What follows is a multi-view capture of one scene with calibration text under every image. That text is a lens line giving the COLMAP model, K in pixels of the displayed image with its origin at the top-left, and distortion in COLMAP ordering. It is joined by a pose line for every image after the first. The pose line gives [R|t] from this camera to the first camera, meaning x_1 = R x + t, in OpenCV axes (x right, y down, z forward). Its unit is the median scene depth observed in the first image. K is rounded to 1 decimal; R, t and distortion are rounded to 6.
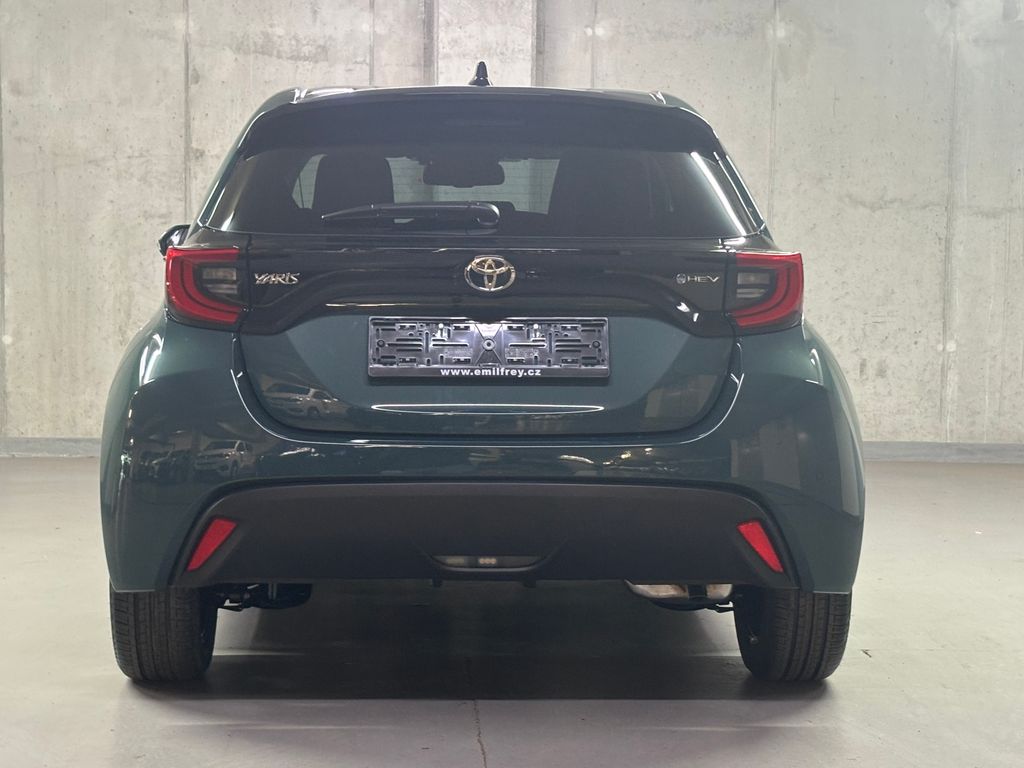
lens RADIAL K [[2049.2, 0, 514.6], [0, 2049.2, 410.5], [0, 0, 1]] dist [0.144874, 0.000000]
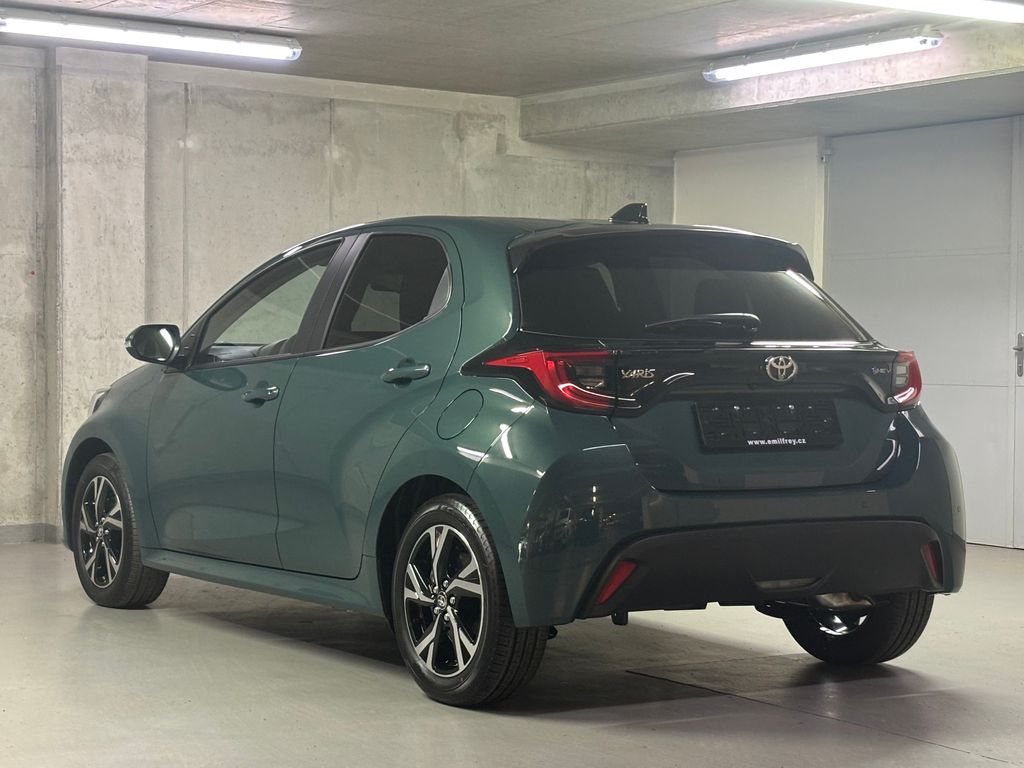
lens RADIAL K [[2049.2, 0, 555.6], [0, 2049.2, 378.9], [0, 0, 1]] dist [0.144874, 0.000000]
pose [[0.846564, -0.011674, 0.532160, -0.383339], [0.041091, 0.998209, -0.043470, -0.003379], [-0.530699, 0.058667, 0.845527, -0.026082]]
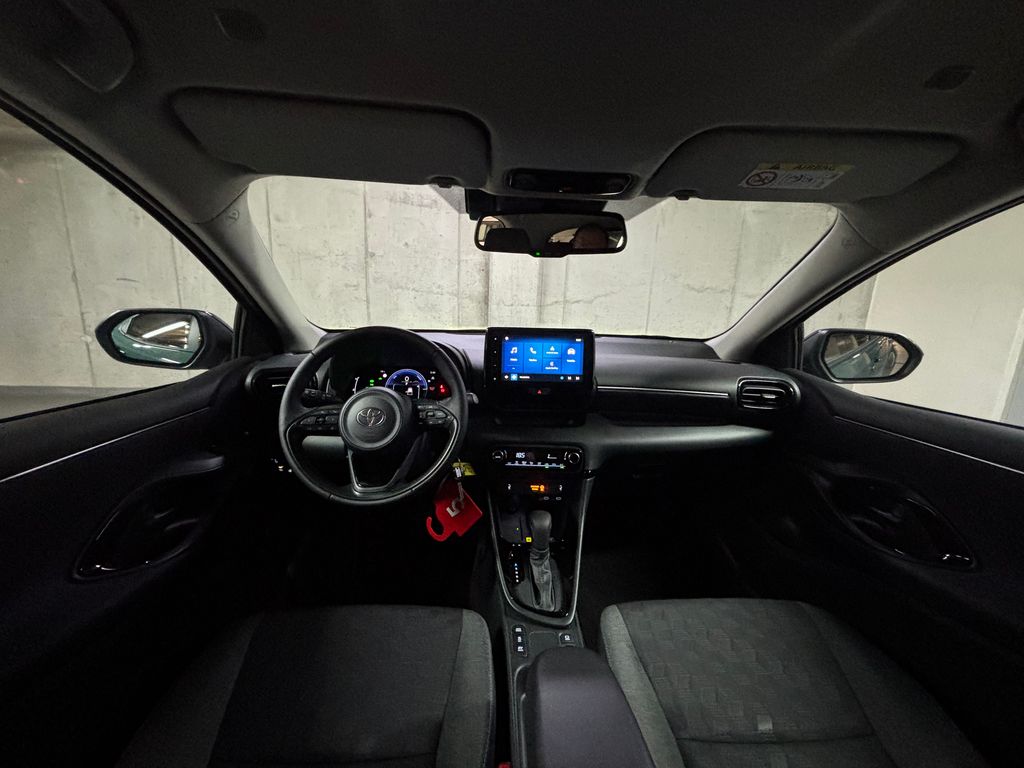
lens RADIAL K [[418.2, 0, 510.0], [0, 418.2, 379.3], [0, 0, 1]] dist [-0.002138, 0.000706]
pose [[0.999546, 0.024717, 0.017239, -0.024046], [-0.026693, 0.991700, 0.125769, -0.059535], [-0.013988, -0.126172, 0.991910, 0.581853]]
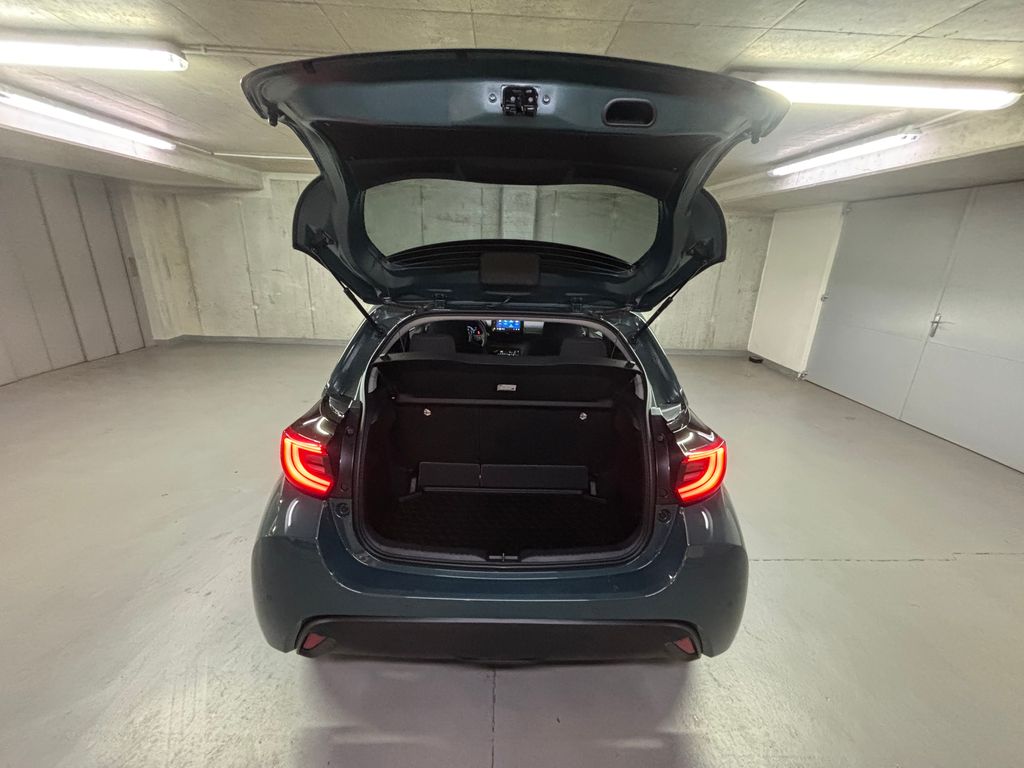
lens RADIAL K [[418.2, 0, 511.3], [0, 418.2, 383.2], [0, 0, 1]] dist [-0.002138, 0.000706]
pose [[0.999236, 0.031023, -0.023789, -0.002583], [-0.024539, 0.971428, 0.236062, -0.085672], [0.030433, -0.235298, 0.971447, 0.337442]]
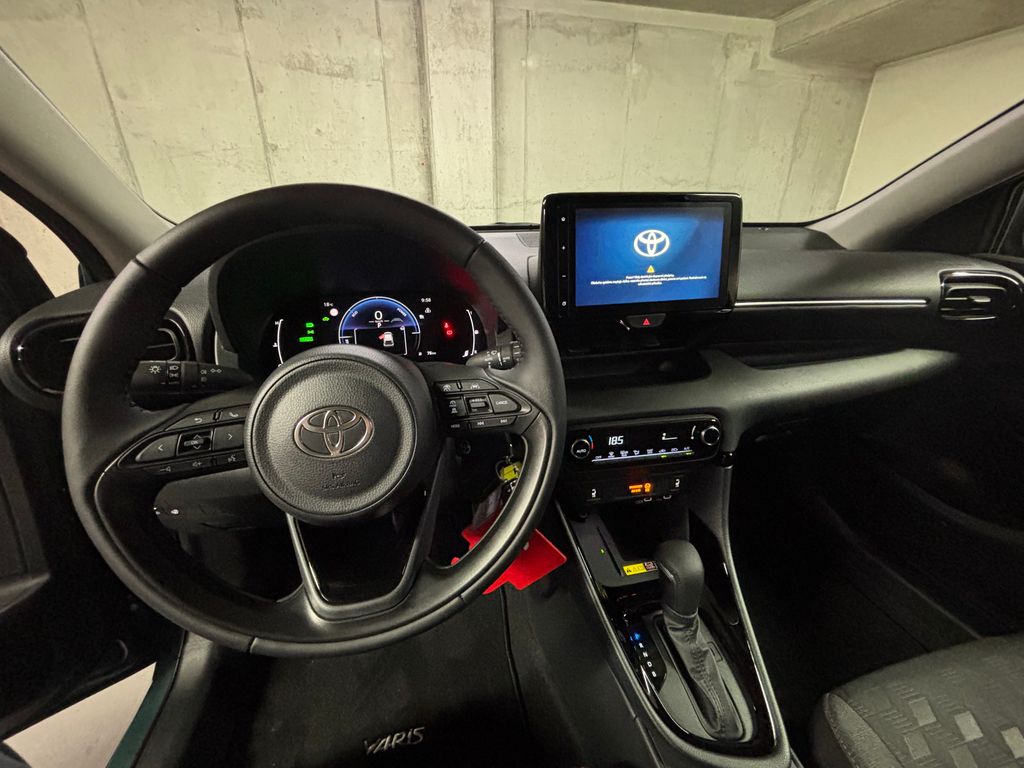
lens RADIAL K [[418.2, 0, 511.2], [0, 418.2, 380.7], [0, 0, 1]] dist [-0.002138, 0.000706]
pose [[0.985735, -0.075635, 0.150355, -0.040278], [0.024617, 0.948520, 0.315758, -0.054417], [-0.166498, -0.307553, 0.936851, 0.630564]]
